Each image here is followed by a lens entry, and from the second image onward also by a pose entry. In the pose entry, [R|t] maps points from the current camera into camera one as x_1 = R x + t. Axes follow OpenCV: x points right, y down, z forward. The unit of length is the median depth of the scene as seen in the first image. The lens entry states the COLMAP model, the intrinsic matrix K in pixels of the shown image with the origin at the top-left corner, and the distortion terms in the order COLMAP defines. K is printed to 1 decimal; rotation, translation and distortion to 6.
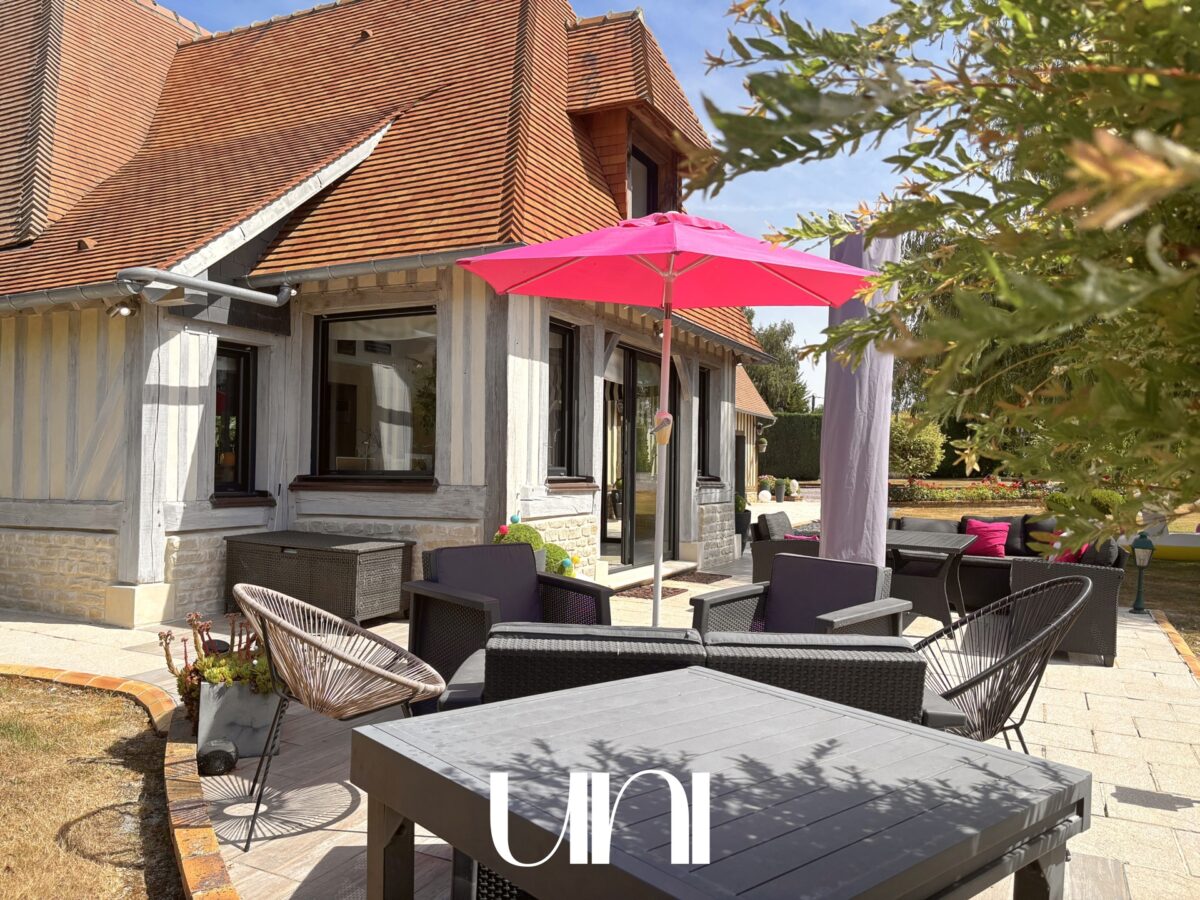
lens RADIAL K [[905.4, 0, 603.5], [0, 905.4, 456.1], [0, 0, 1]] dist [0.038419, -0.045686]
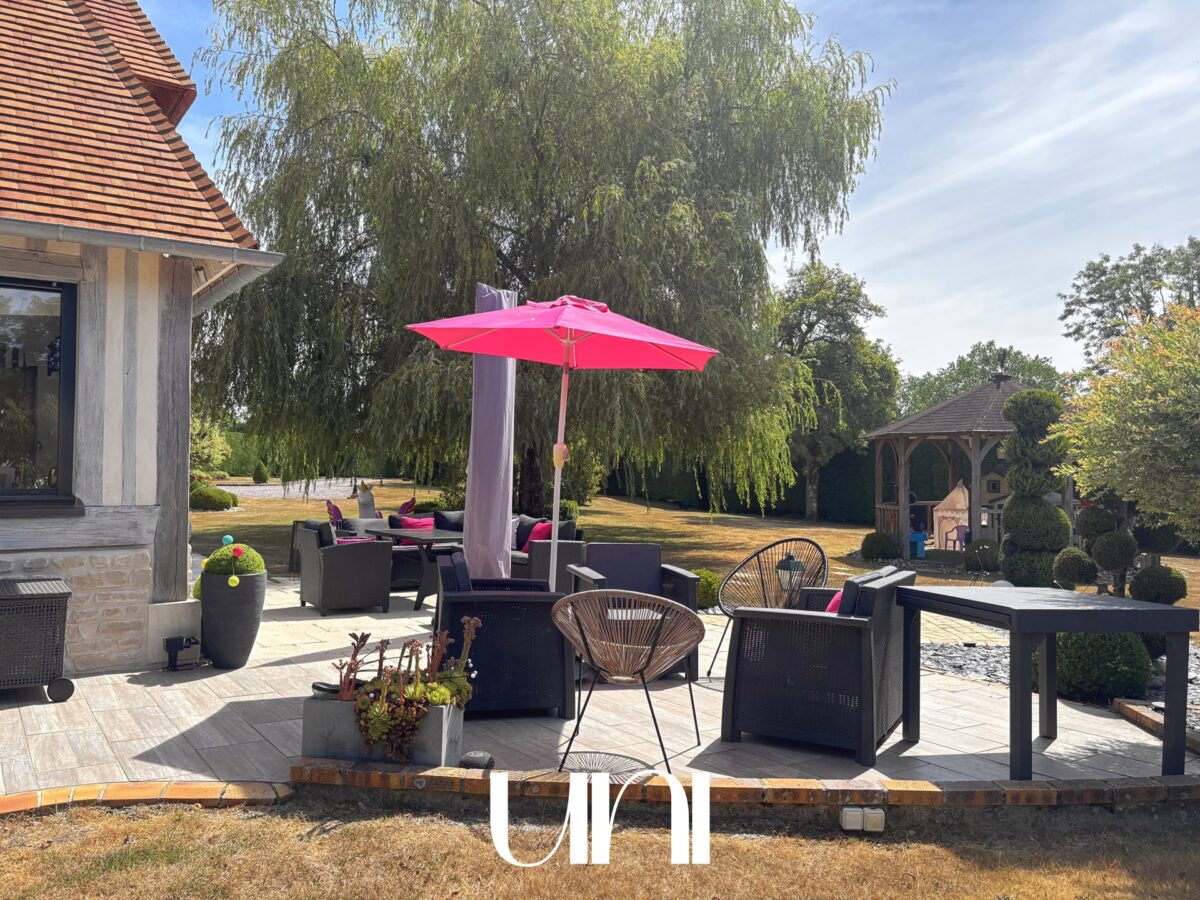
lens RADIAL K [[912.4, 0, 616.5], [0, 912.4, 452.3], [0, 0, 1]] dist [0.053083, -0.005954]
pose [[0.483438, 0.015442, 0.875243, -0.679567], [-0.019393, 0.999788, -0.006928, -0.020377], [-0.875164, -0.013625, 0.483635, 0.174048]]
